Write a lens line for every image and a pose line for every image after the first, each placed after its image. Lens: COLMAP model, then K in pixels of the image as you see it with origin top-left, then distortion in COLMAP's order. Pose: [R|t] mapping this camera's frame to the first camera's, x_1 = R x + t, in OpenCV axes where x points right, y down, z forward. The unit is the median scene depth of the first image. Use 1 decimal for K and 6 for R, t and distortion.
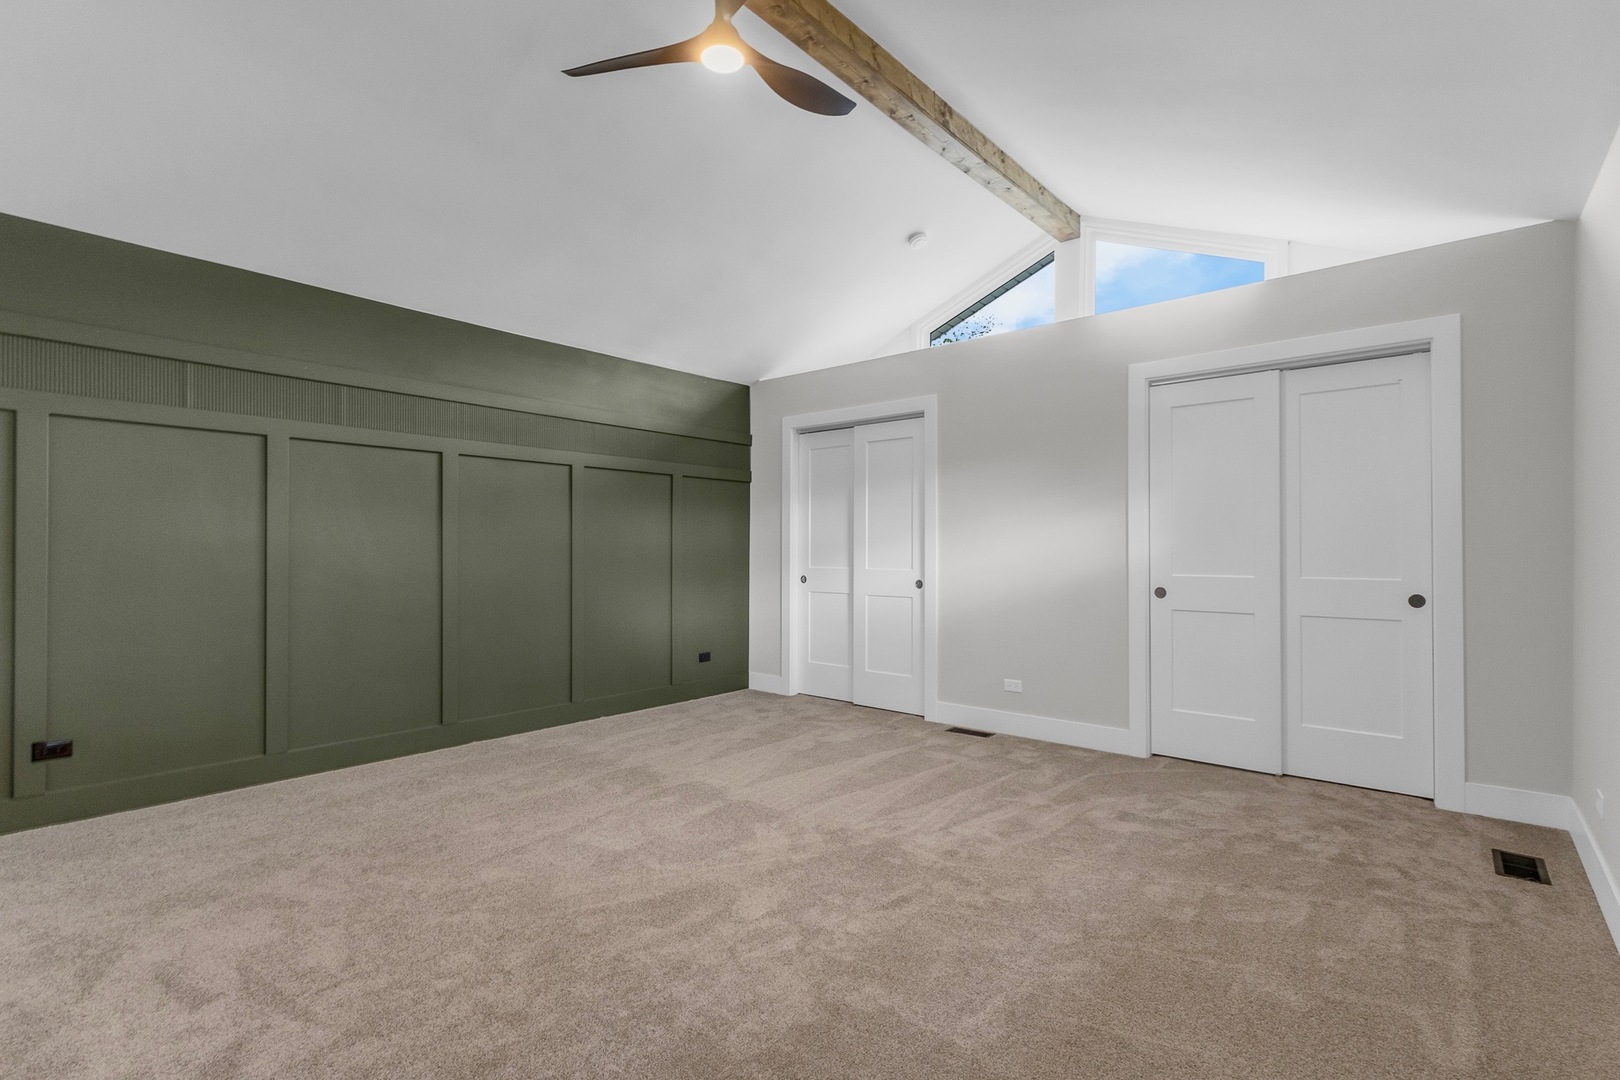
lens RADIAL K [[751.7, 0, 806.2], [0, 751.7, 541.7], [0, 0, 1]] dist [-0.010683, 0.000173]
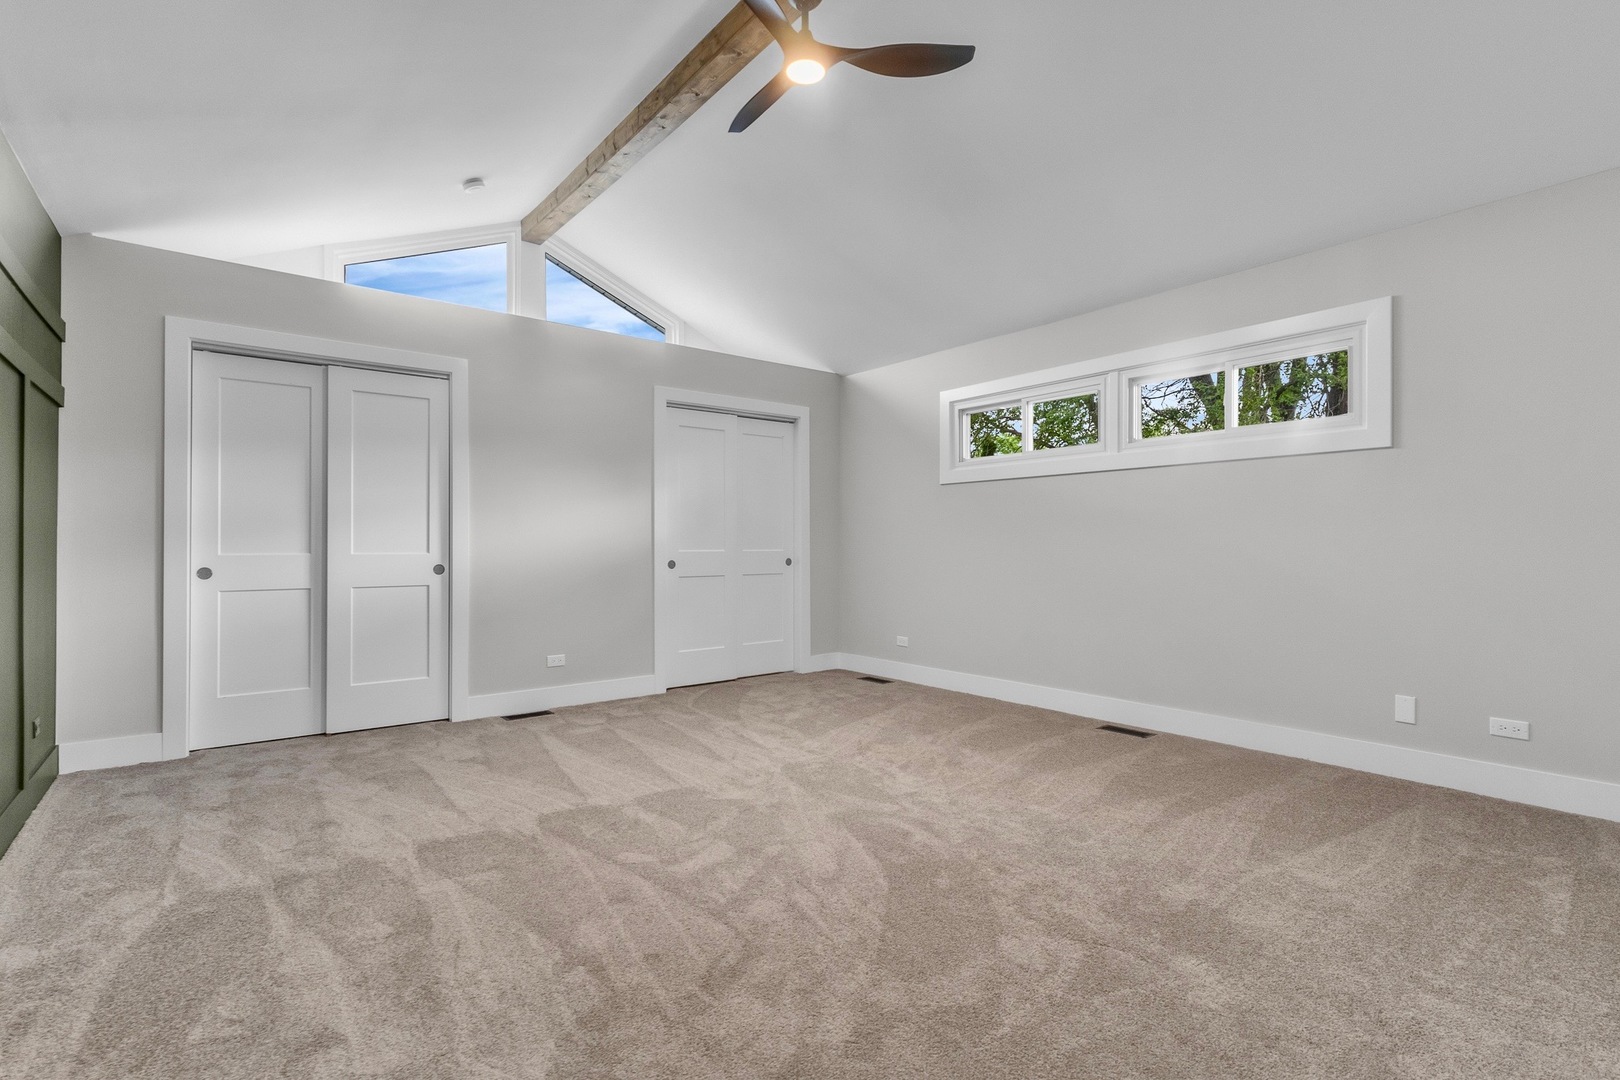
lens RADIAL K [[751.7, 0, 806.2], [0, 751.7, 541.7], [0, 0, 1]] dist [-0.010683, 0.000173]
pose [[0.189617, 0.003342, 0.981853, -0.721106], [-0.007539, 0.999970, -0.001948, 0.025684], [-0.981829, -0.007033, 0.189636, 0.481094]]
